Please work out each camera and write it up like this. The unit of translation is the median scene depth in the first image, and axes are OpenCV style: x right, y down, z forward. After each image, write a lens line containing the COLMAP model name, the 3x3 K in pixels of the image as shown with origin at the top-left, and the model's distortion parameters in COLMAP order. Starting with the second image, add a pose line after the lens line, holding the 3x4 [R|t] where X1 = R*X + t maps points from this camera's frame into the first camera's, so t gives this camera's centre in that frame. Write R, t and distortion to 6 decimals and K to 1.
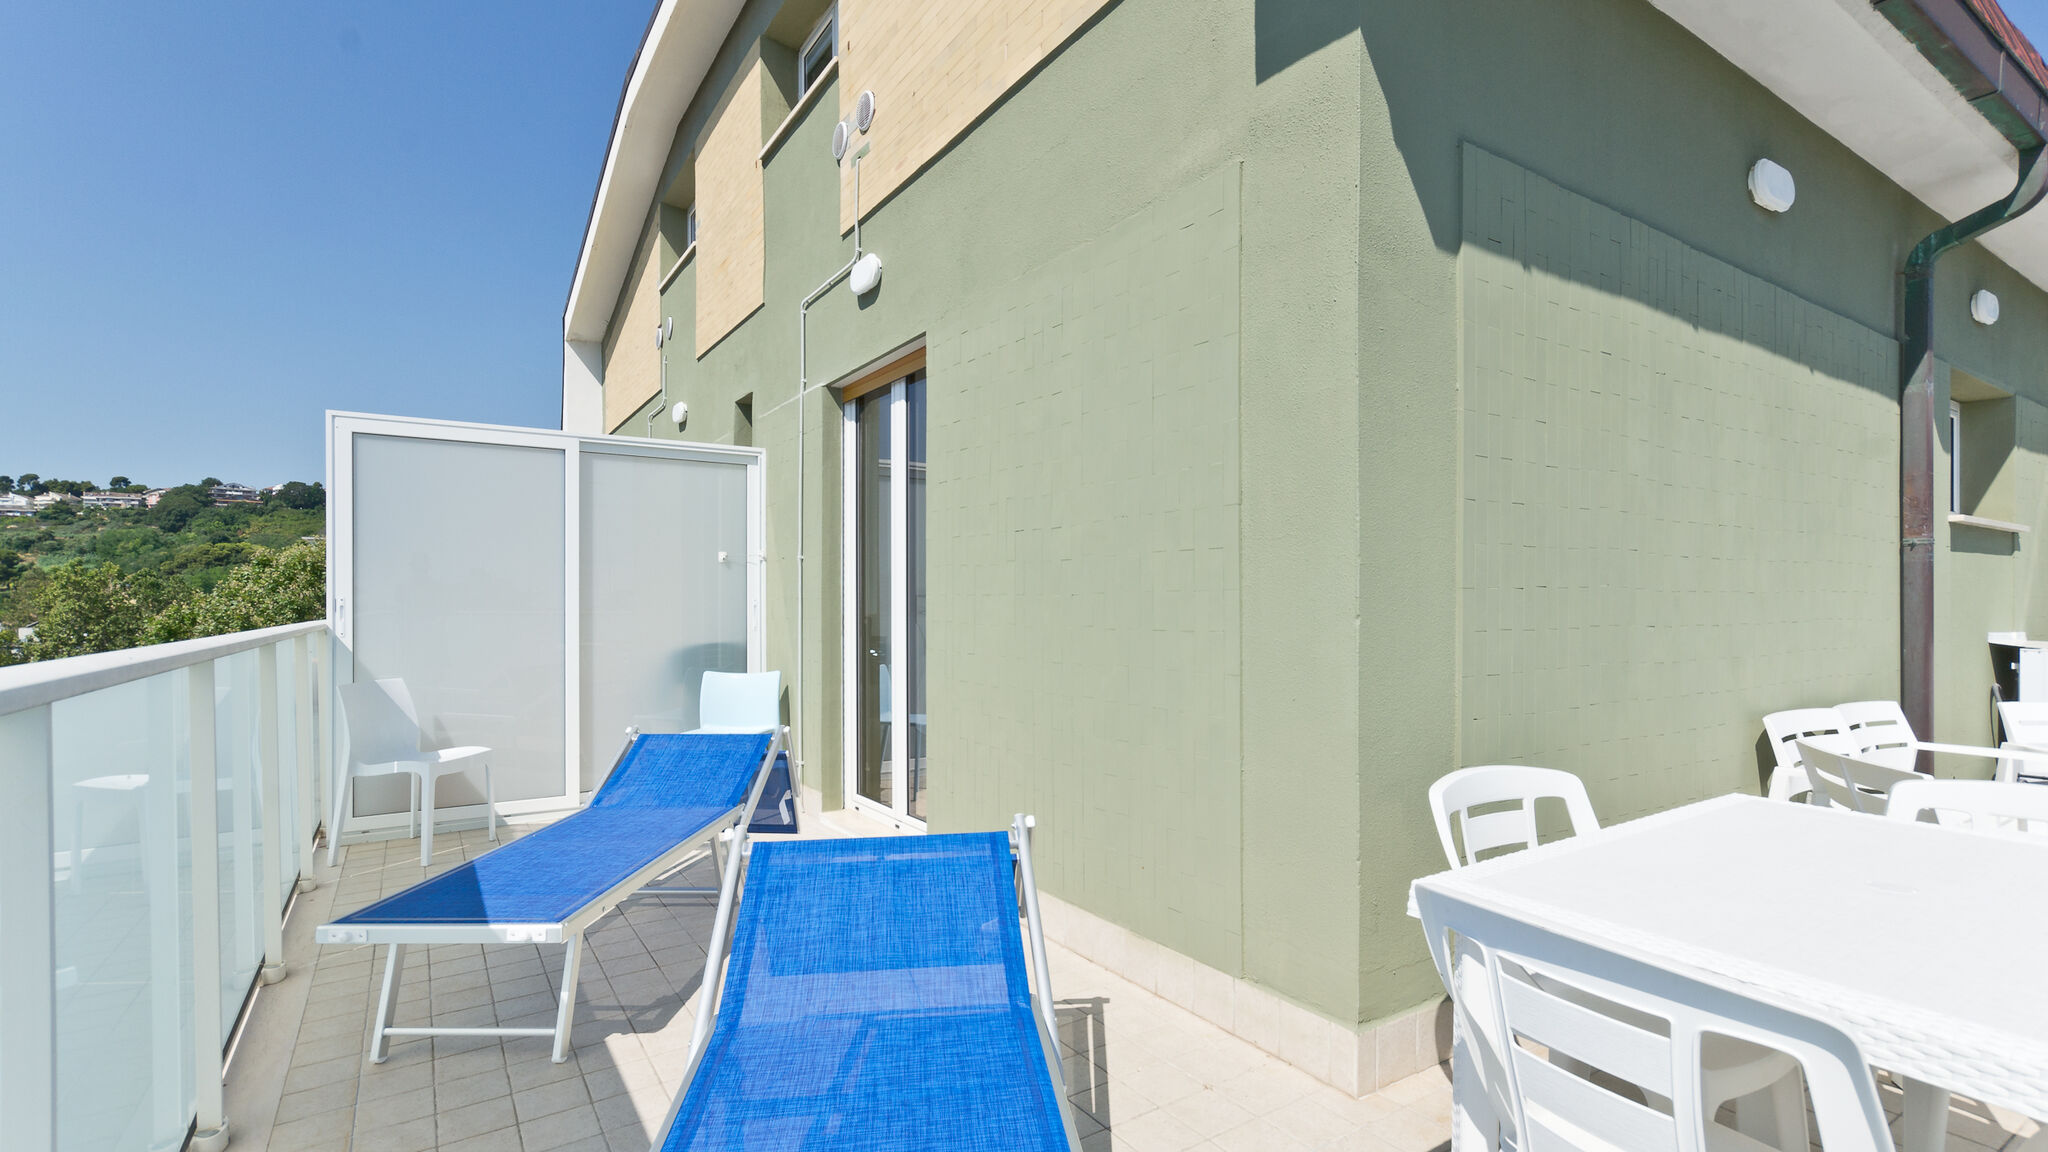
lens RADIAL K [[922.9, 0, 1028.6], [0, 922.9, 603.5], [0, 0, 1]] dist [0.003222, 0.001333]
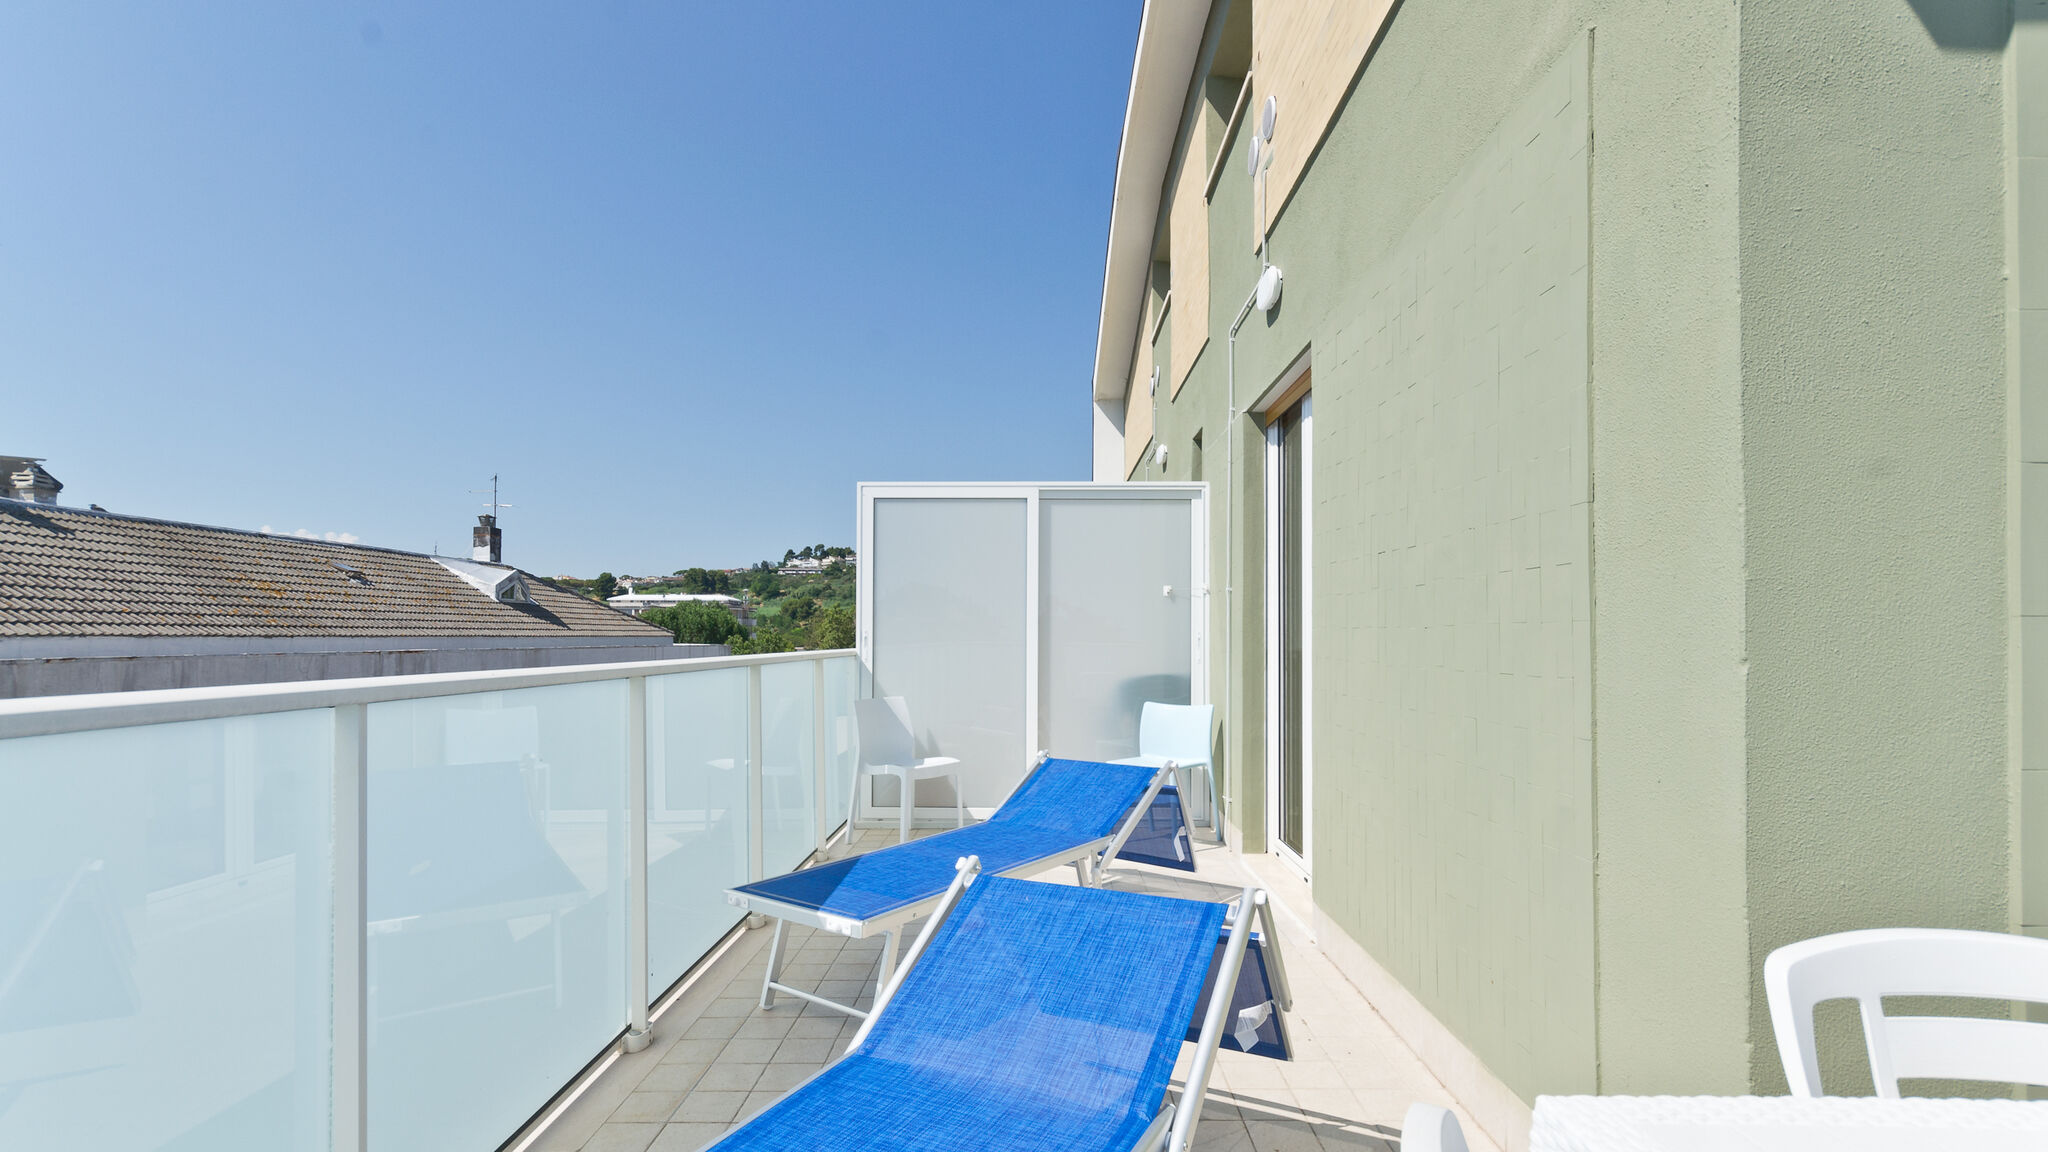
lens RADIAL K [[917.0, 0, 1022.2], [0, 917.0, 620.2], [0, 0, 1]] dist [0.003437, 0.001419]
pose [[0.835454, -0.005143, -0.549537, 0.161636], [-0.004309, 0.999864, -0.015908, -0.001221], [0.549544, 0.015658, 0.835318, 0.103568]]
